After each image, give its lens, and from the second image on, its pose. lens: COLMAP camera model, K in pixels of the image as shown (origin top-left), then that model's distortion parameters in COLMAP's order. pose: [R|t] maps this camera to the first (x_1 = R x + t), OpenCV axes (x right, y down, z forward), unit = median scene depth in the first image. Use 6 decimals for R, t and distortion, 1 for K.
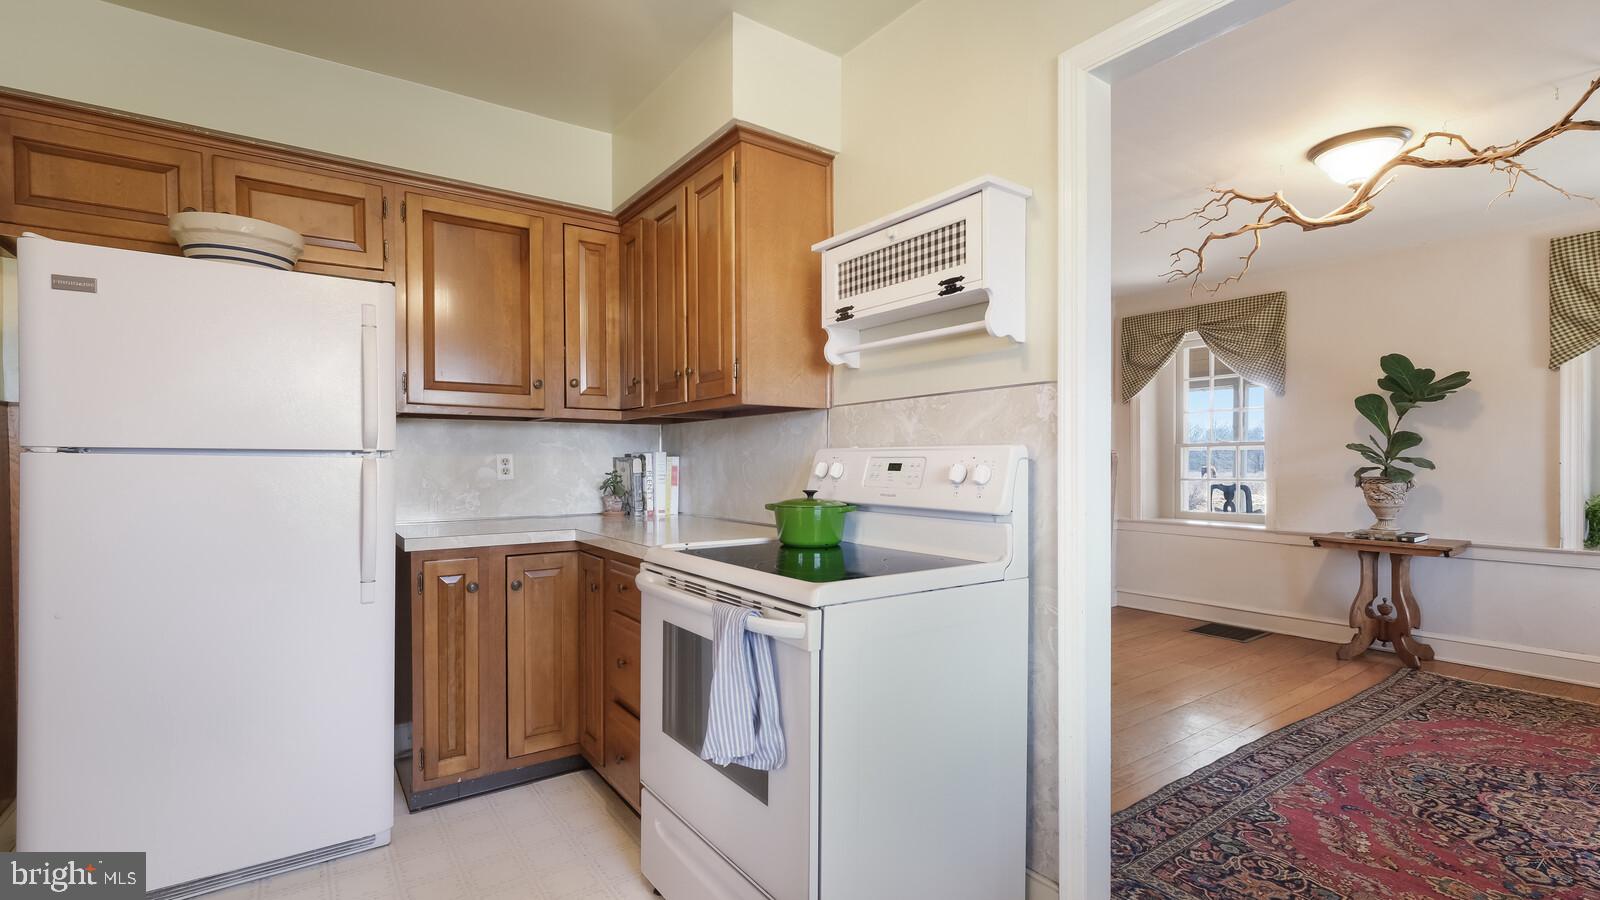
lens RADIAL K [[716.3, 0, 794.6], [0, 716.3, 468.9], [0, 0, 1]] dist [0.003753, 0.000423]
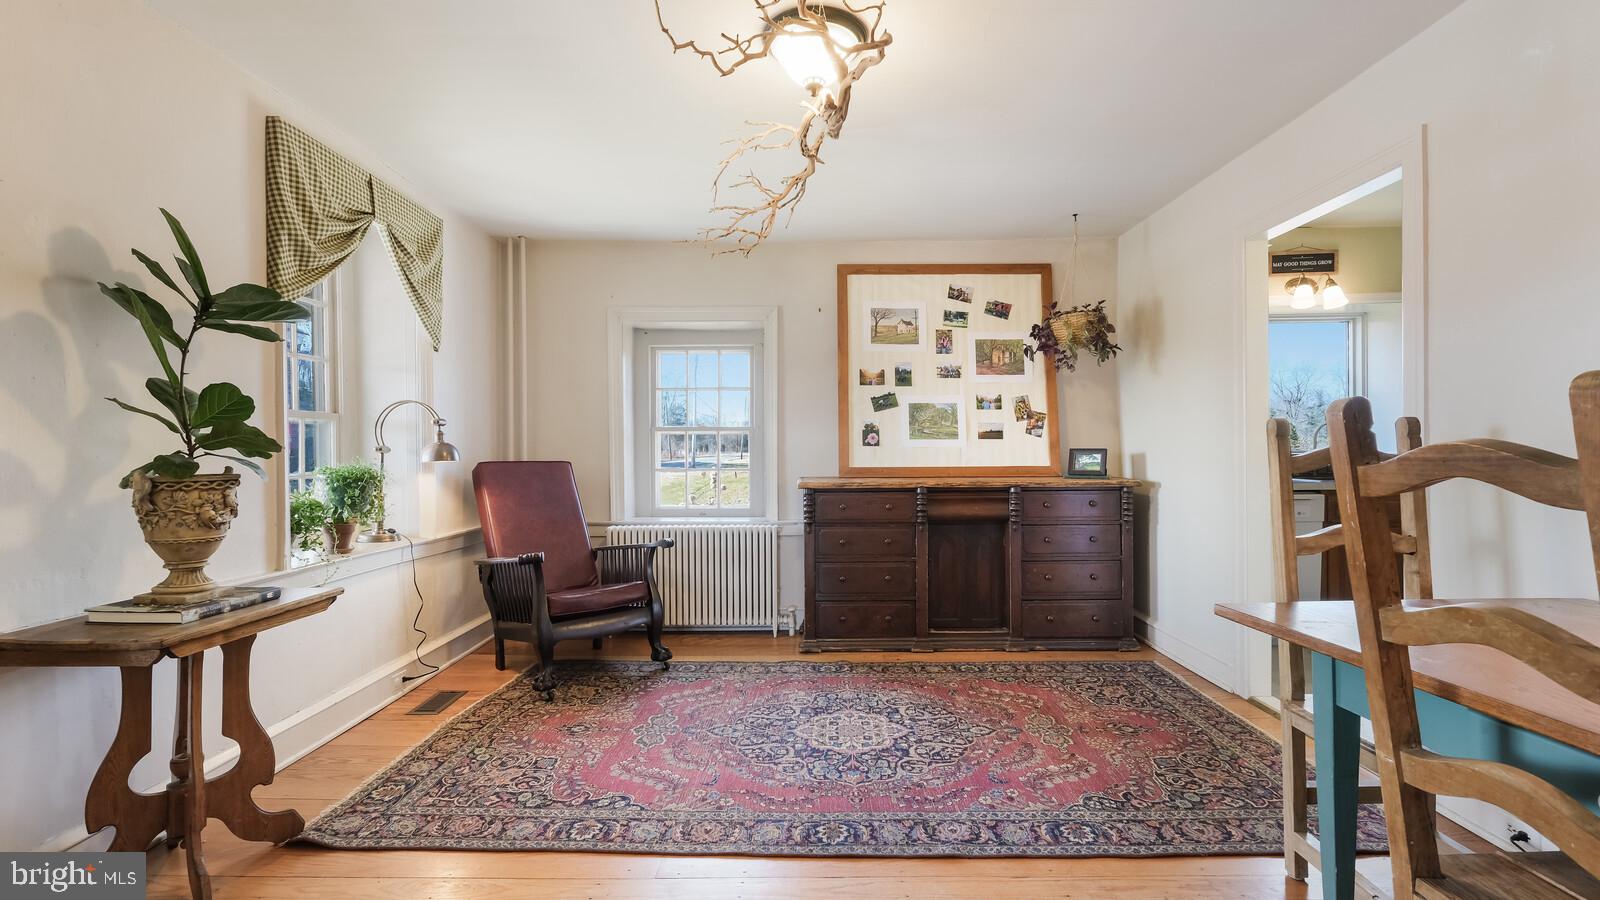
lens RADIAL K [[716.3, 0, 798.4], [0, 716.3, 451.0], [0, 0, 1]] dist [0.003753, 0.000423]
pose [[-0.813898, 0.005021, 0.580986, 0.267936], [0.012378, 0.999886, 0.008700, -0.004780], [-0.580876, 0.014273, -0.813867, 1.297094]]
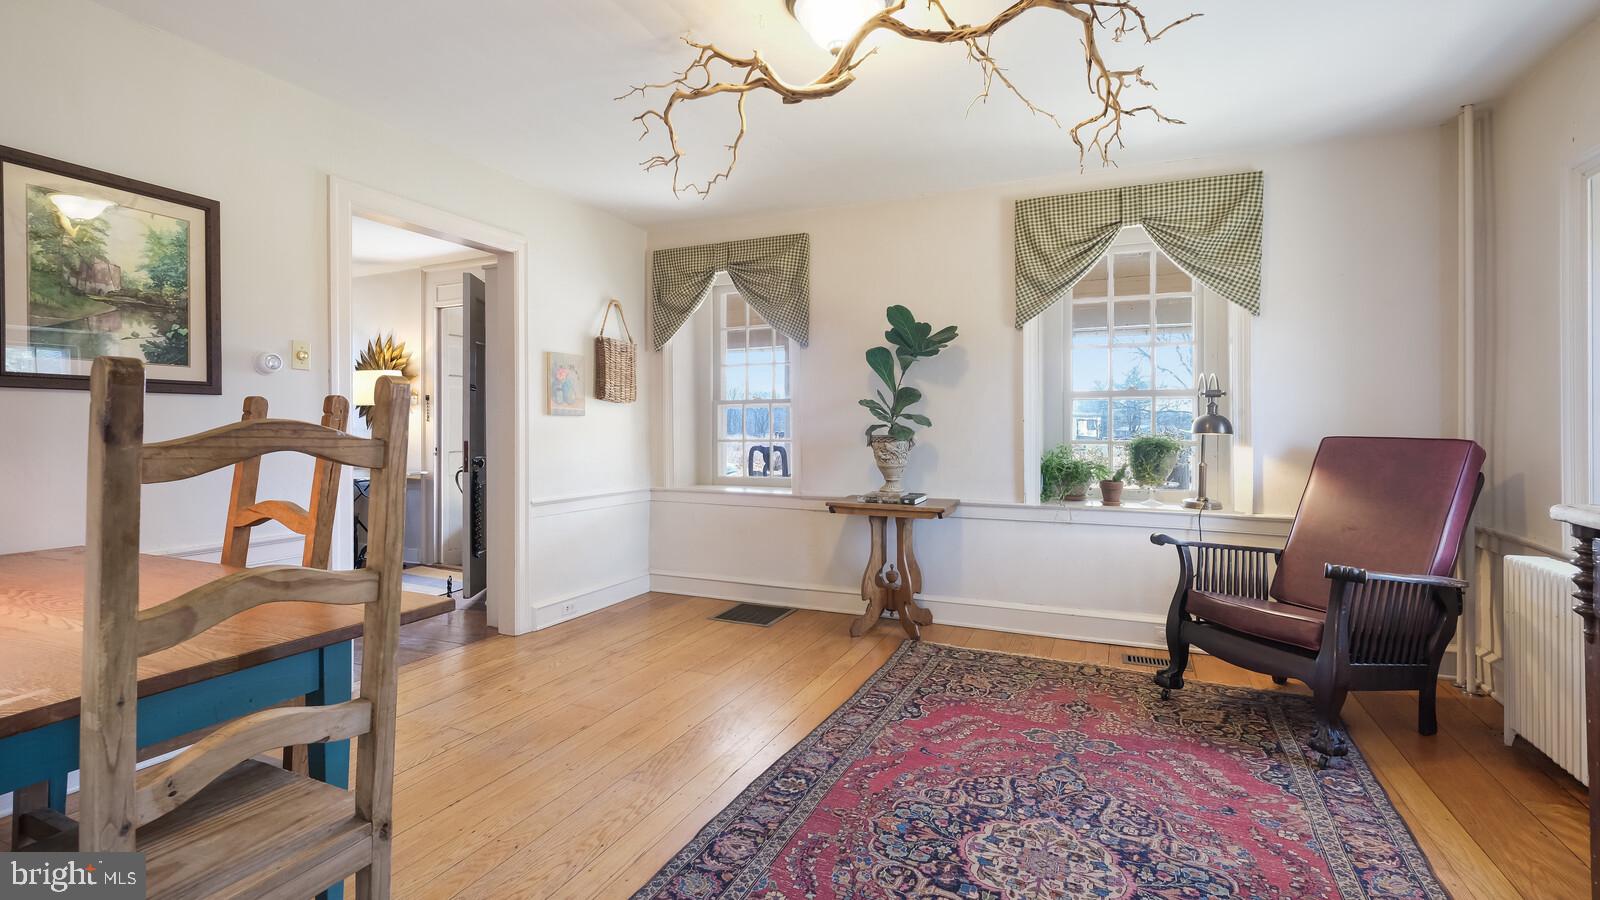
lens RADIAL K [[716.3, 0, 800.2], [0, 716.3, 426.4], [0, 0, 1]] dist [0.003753, 0.000423]
pose [[0.865425, 0.001175, 0.501037, 0.283571], [0.004352, 0.999942, -0.009862, 0.009579], [-0.501020, 0.010715, 0.865370, 0.282961]]
